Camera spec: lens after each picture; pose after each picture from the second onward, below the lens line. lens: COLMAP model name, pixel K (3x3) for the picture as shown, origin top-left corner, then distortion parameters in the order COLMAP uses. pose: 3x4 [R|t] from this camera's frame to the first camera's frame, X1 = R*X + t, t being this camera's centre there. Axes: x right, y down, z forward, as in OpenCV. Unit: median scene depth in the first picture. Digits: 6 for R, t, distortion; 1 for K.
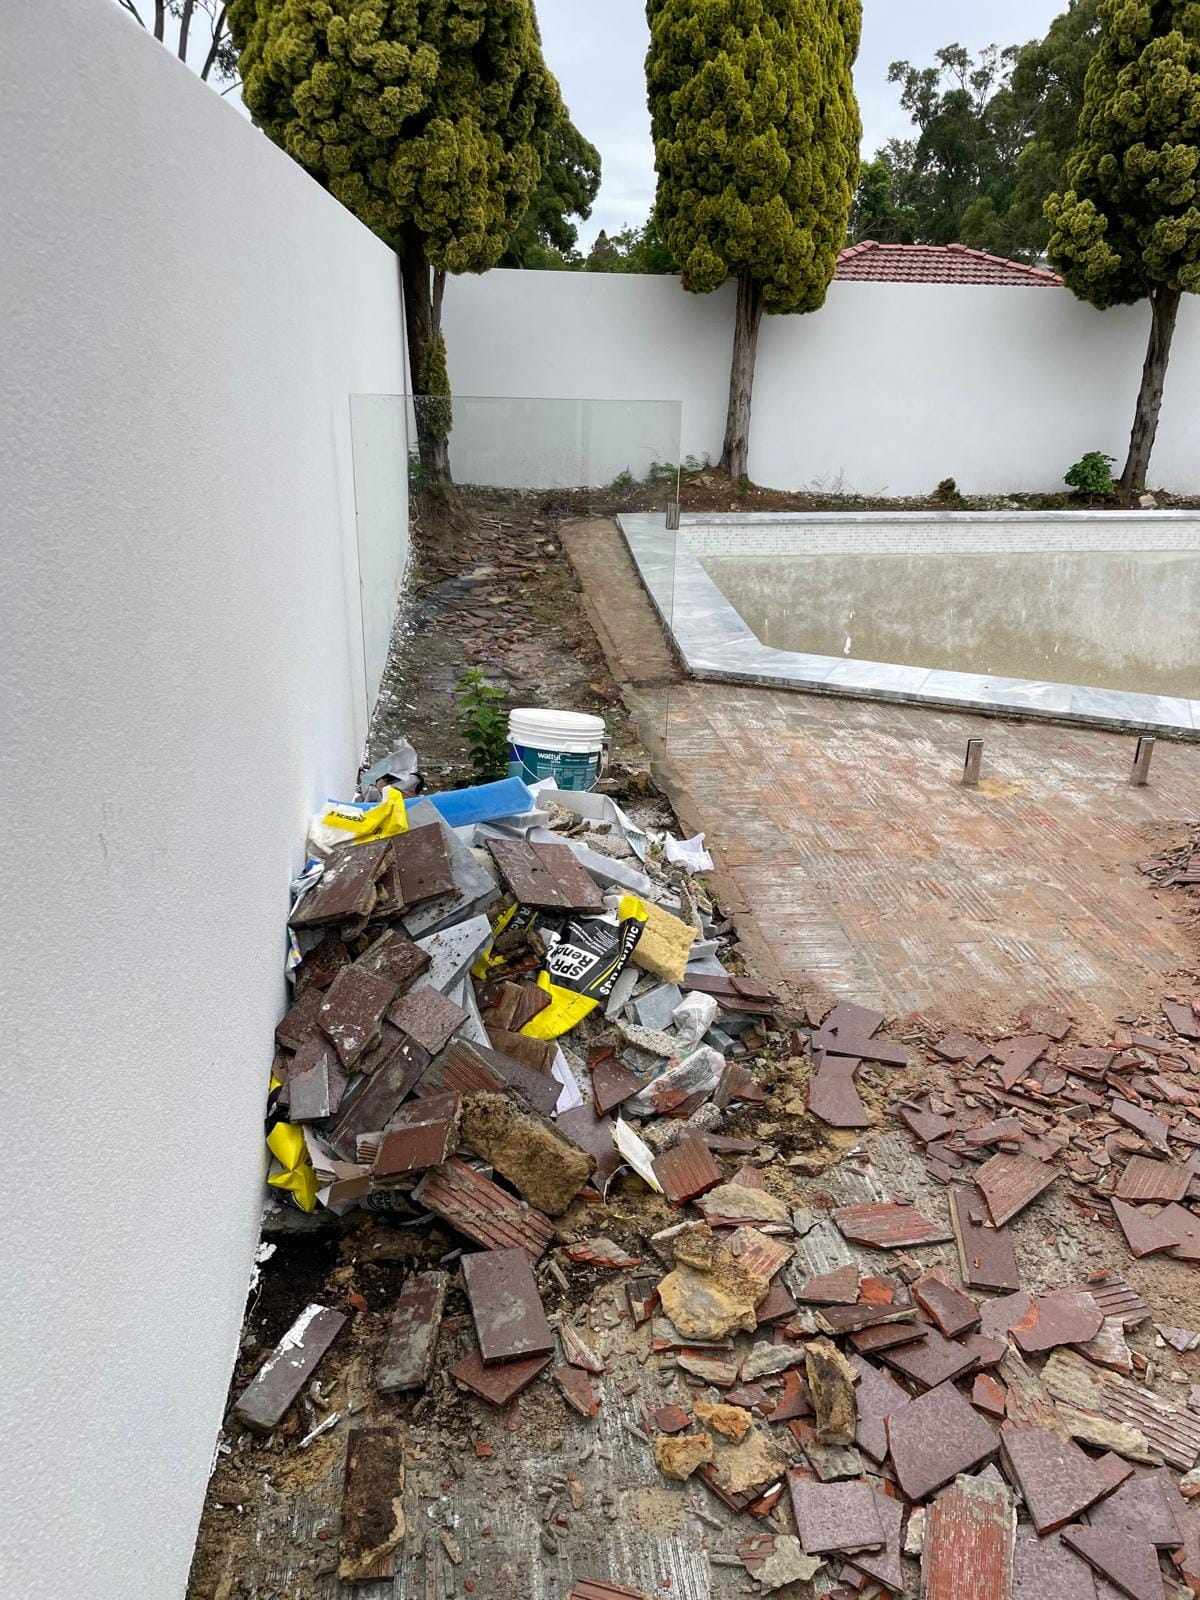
lens RADIAL K [[1198.8, 0, 600.9], [0, 1198.8, 810.7], [0, 0, 1]] dist [0.103825, -0.127005]
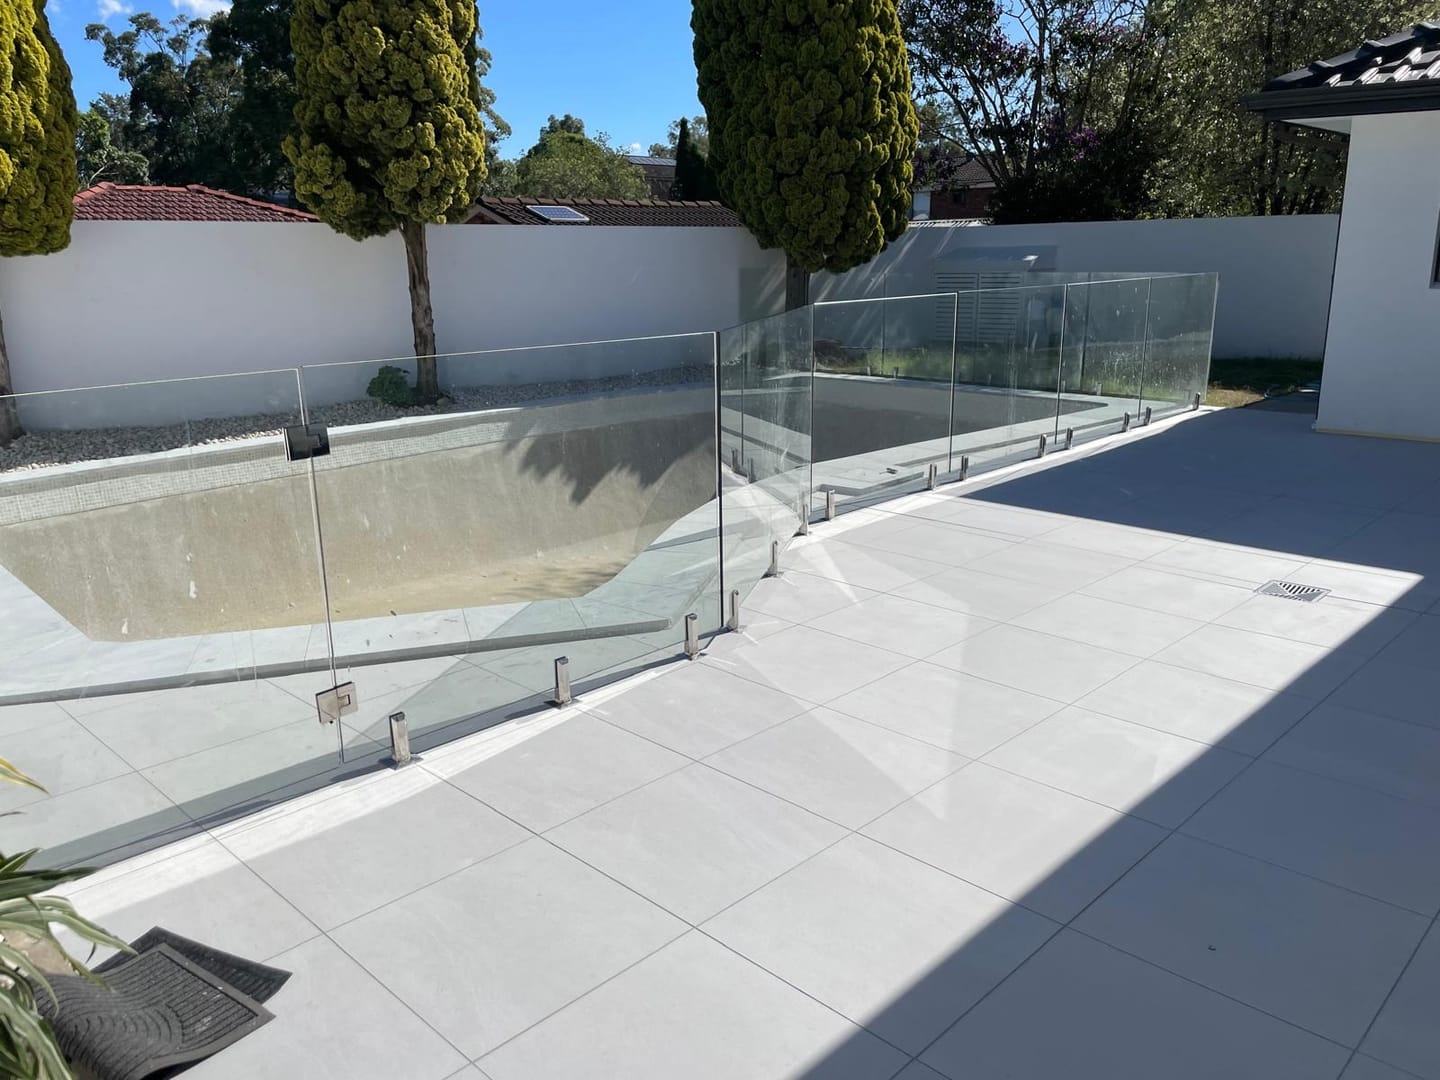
lens RADIAL K [[1079.0, 0, 666.0], [0, 1079.0, 513.1], [0, 0, 1]] dist [0.103825, -0.127005]
pose [[0.794400, -0.190073, 0.576889, 0.022433], [0.270794, 0.960992, -0.056268, -0.053956], [-0.543690, 0.200917, 0.814882, 0.121307]]
